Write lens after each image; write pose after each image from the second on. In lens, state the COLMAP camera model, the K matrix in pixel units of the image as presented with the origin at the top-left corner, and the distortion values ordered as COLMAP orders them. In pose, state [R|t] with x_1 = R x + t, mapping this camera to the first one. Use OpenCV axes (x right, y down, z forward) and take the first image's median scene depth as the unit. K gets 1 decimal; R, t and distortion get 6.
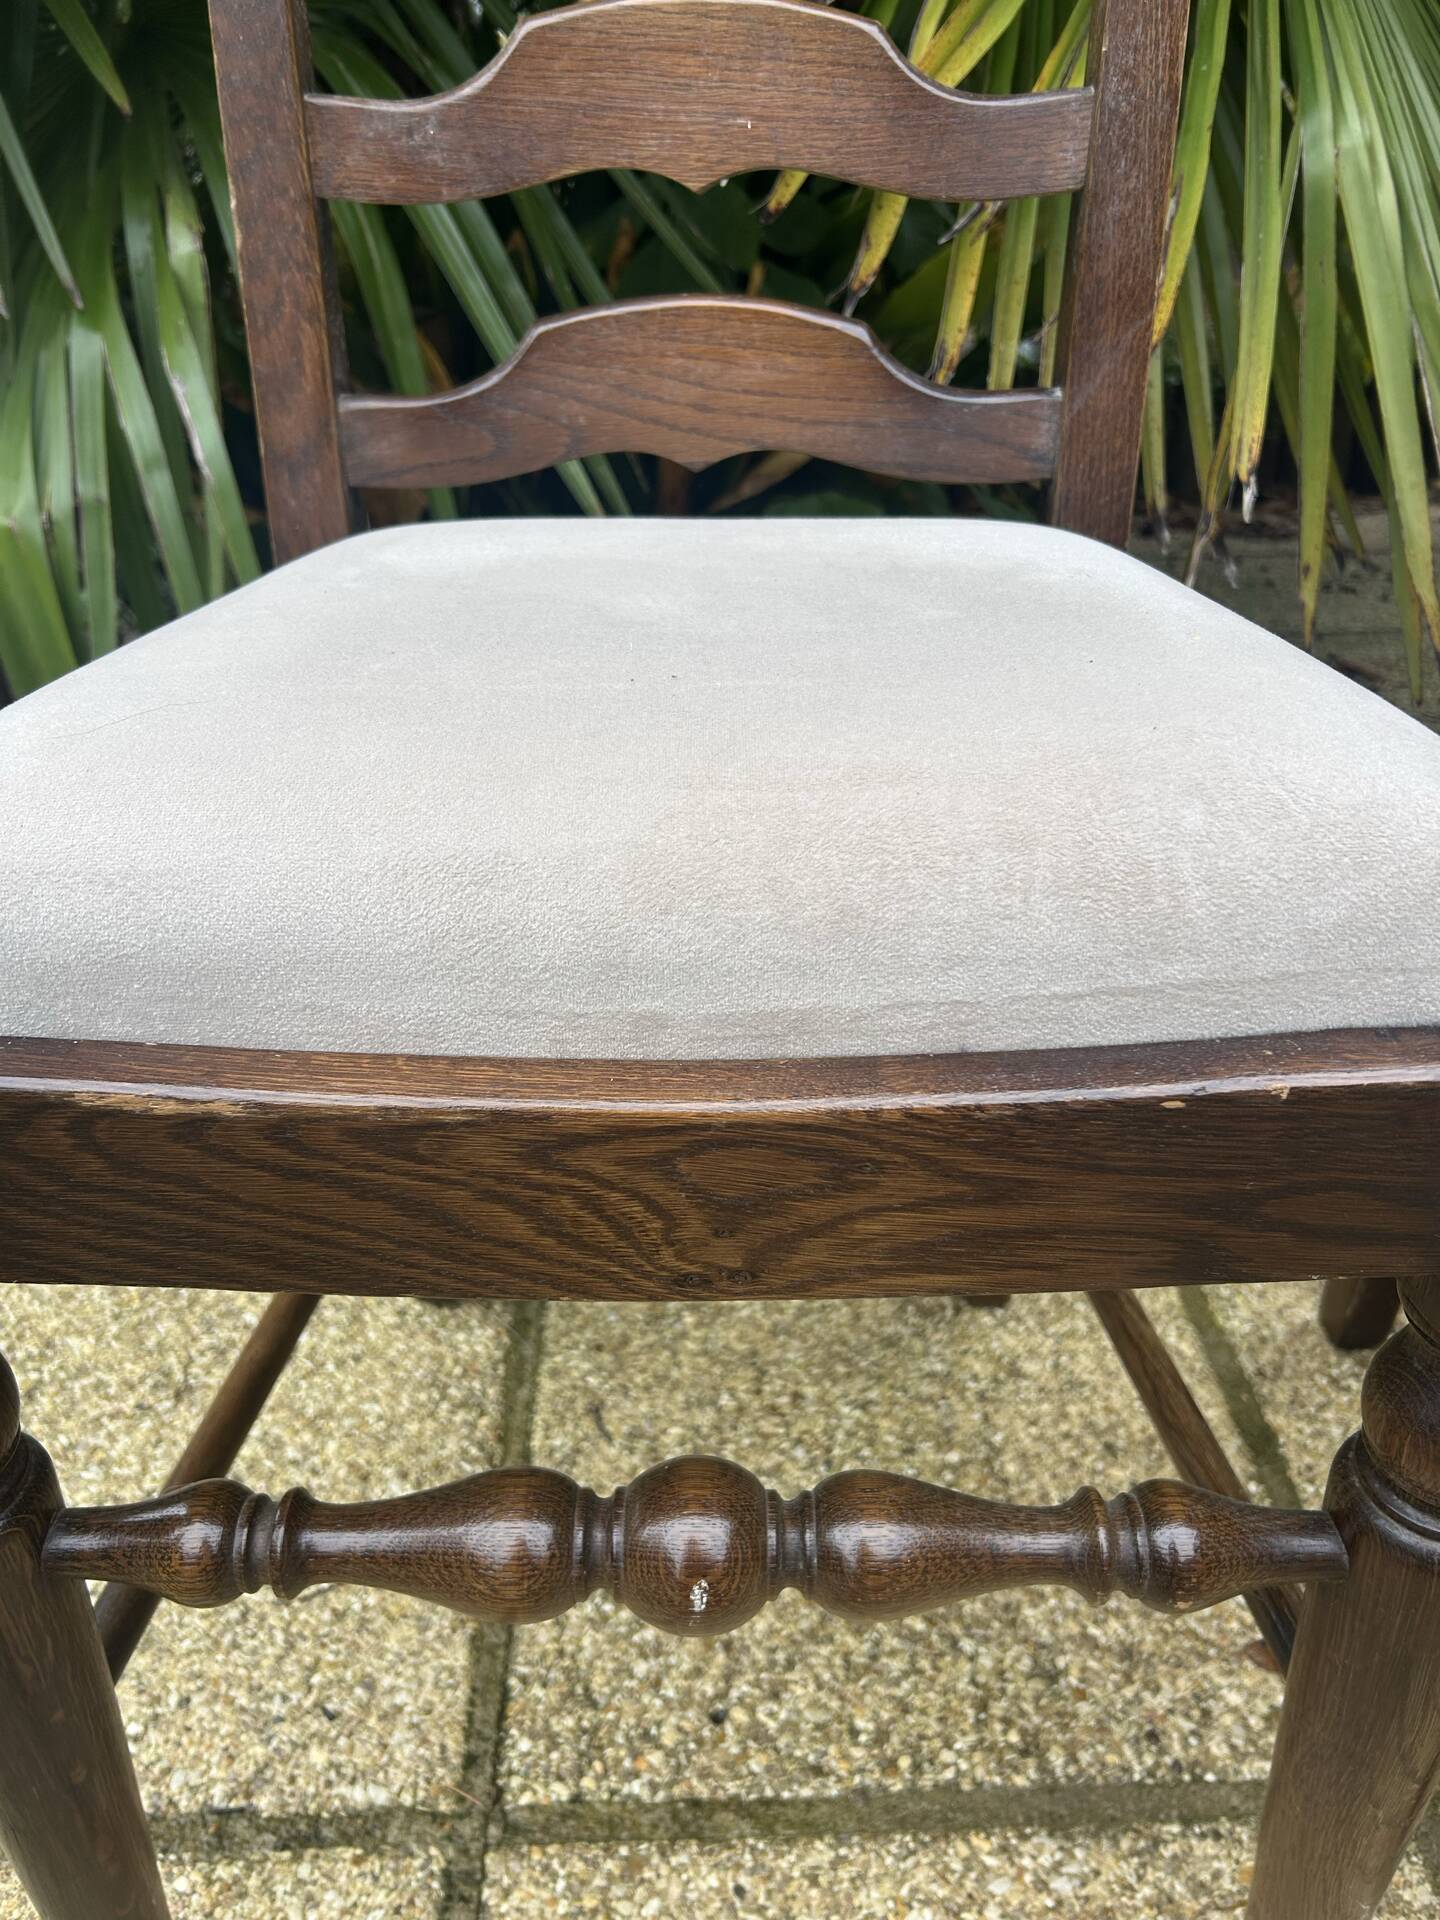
lens RADIAL K [[1470.0, 0, 717.5], [0, 1470.0, 951.8], [0, 0, 1]] dist [0.048534, -0.059798]
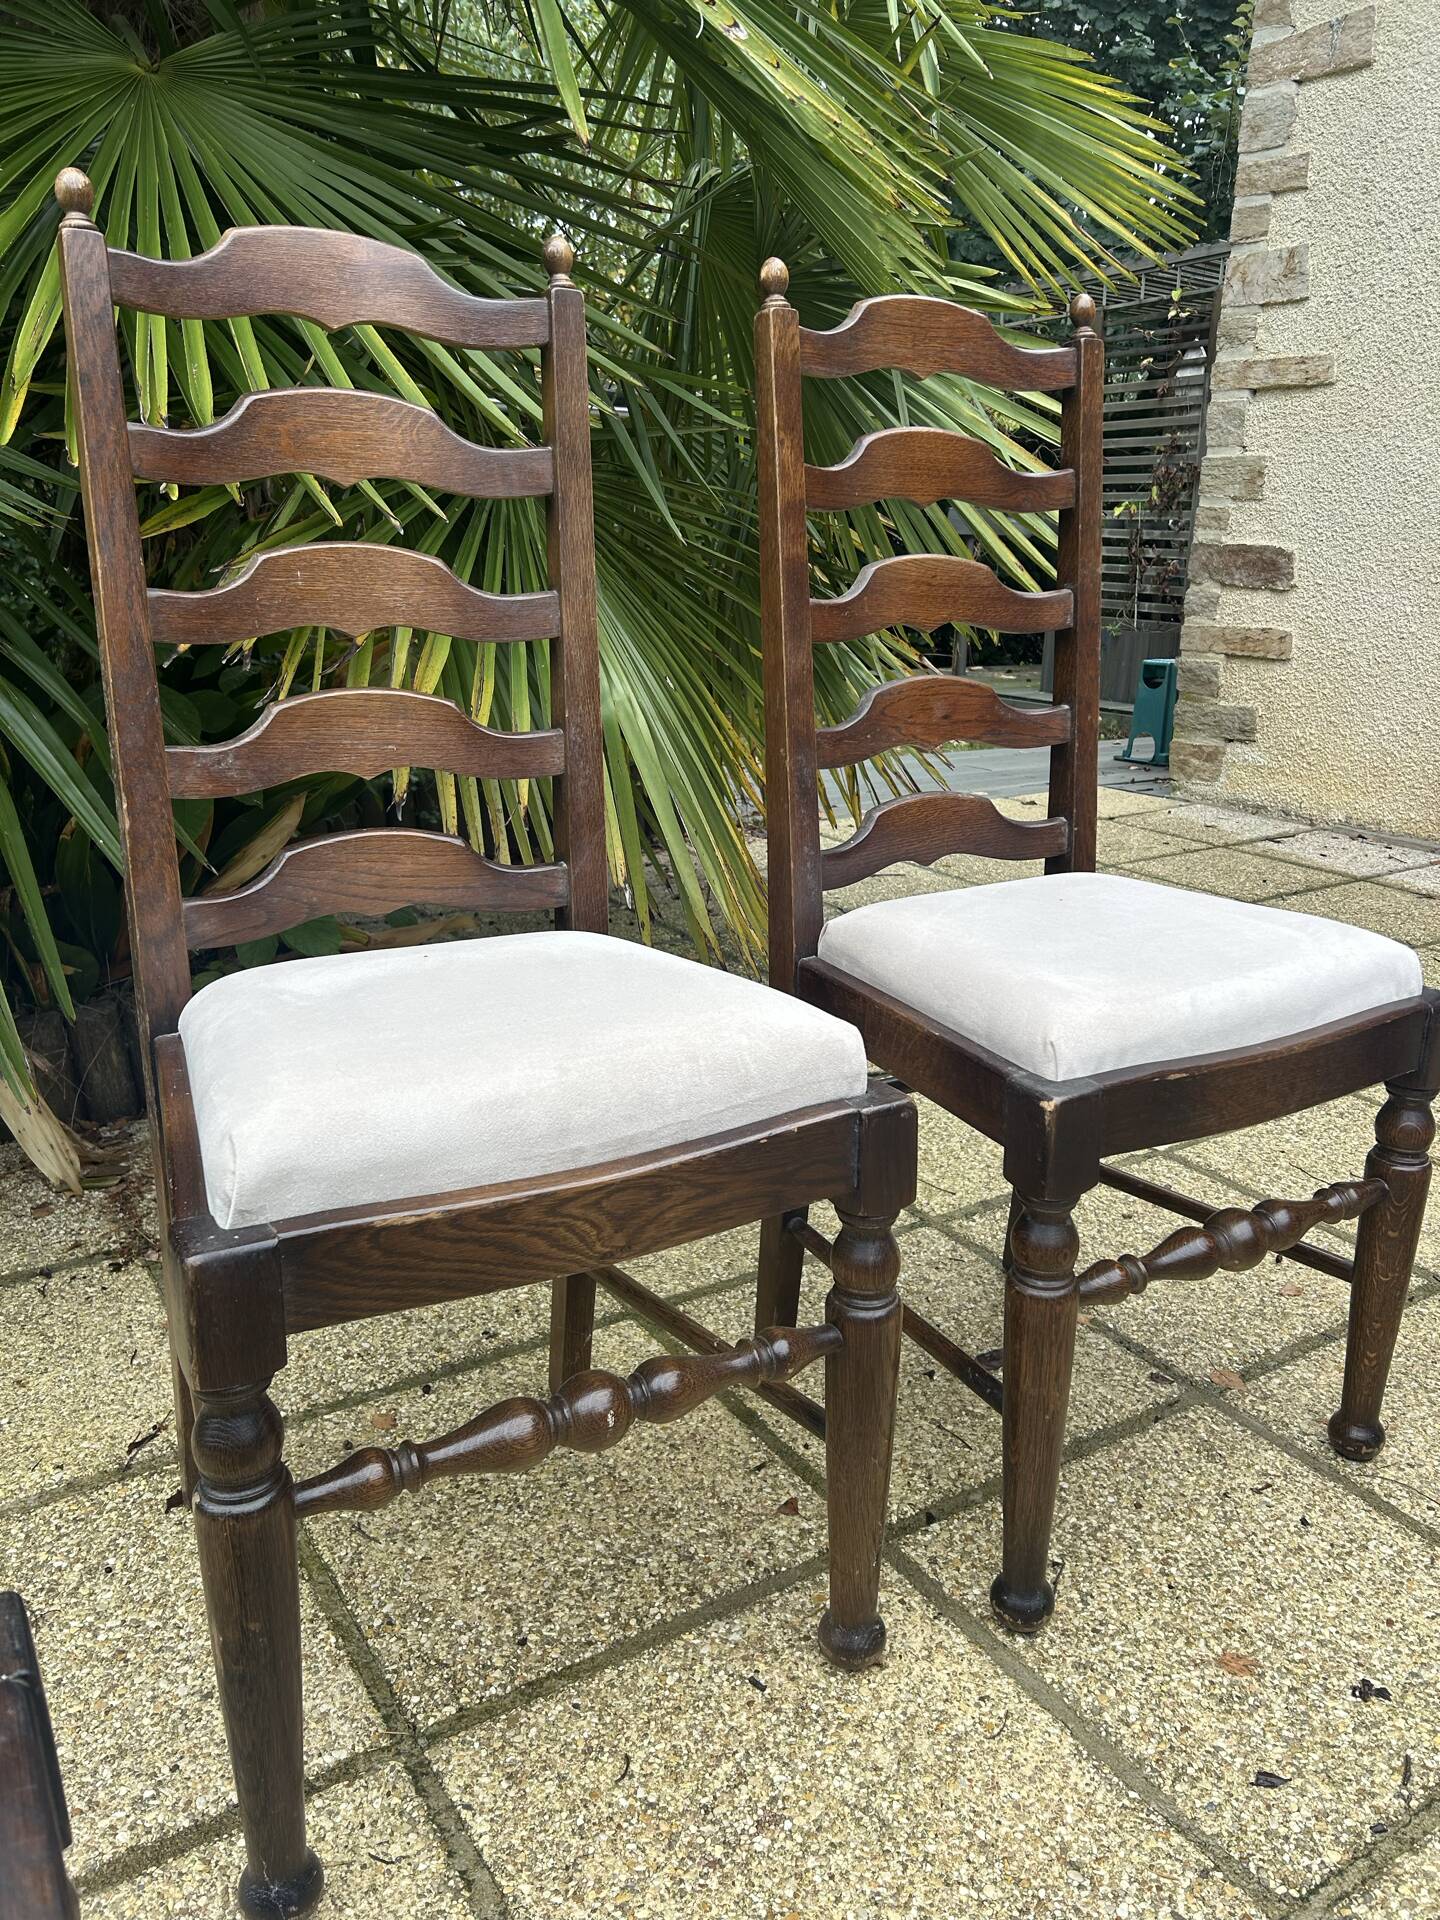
lens RADIAL K [[1449.4, 0, 740.4], [0, 1449.4, 938.7], [0, 0, 1]] dist [0.043890, -0.042636]
pose [[0.854250, -0.113028, 0.507426, -0.544388], [0.223810, 0.960951, -0.162735, 0.086971], [-0.469218, 0.252584, 0.846189, -0.704755]]
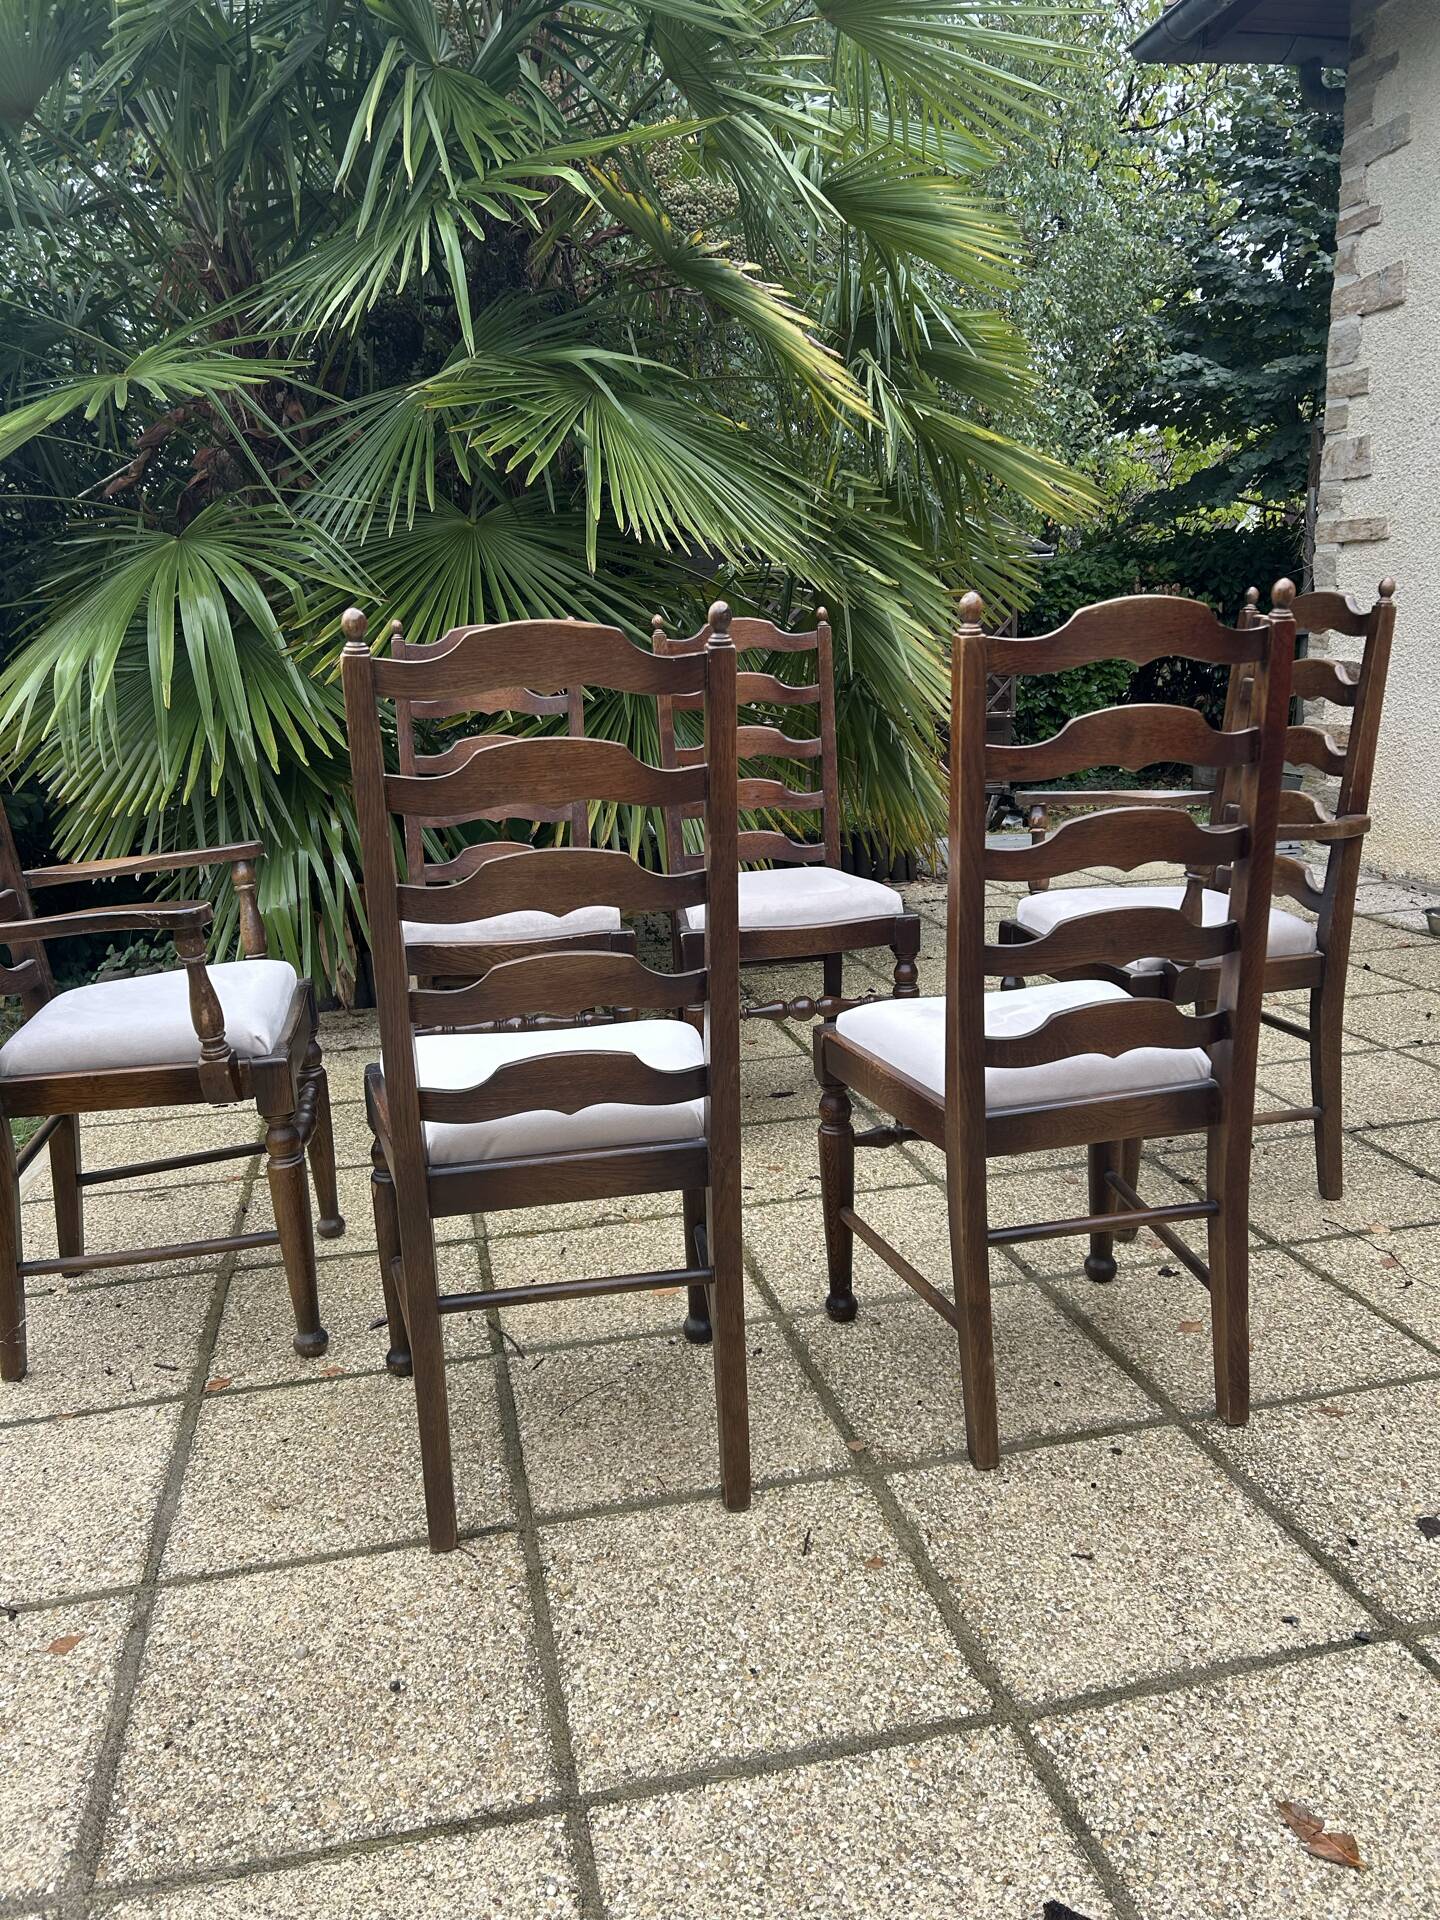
lens RADIAL K [[1429.4, 0, 741.6], [0, 1429.4, 965.3], [0, 0, 1]] dist [0.042860, -0.049348]
pose [[0.979798, -0.067471, 0.188263, -0.133254], [0.116223, 0.958188, -0.261472, 1.252244], [-0.162749, 0.278070, 0.946673, -3.418730]]
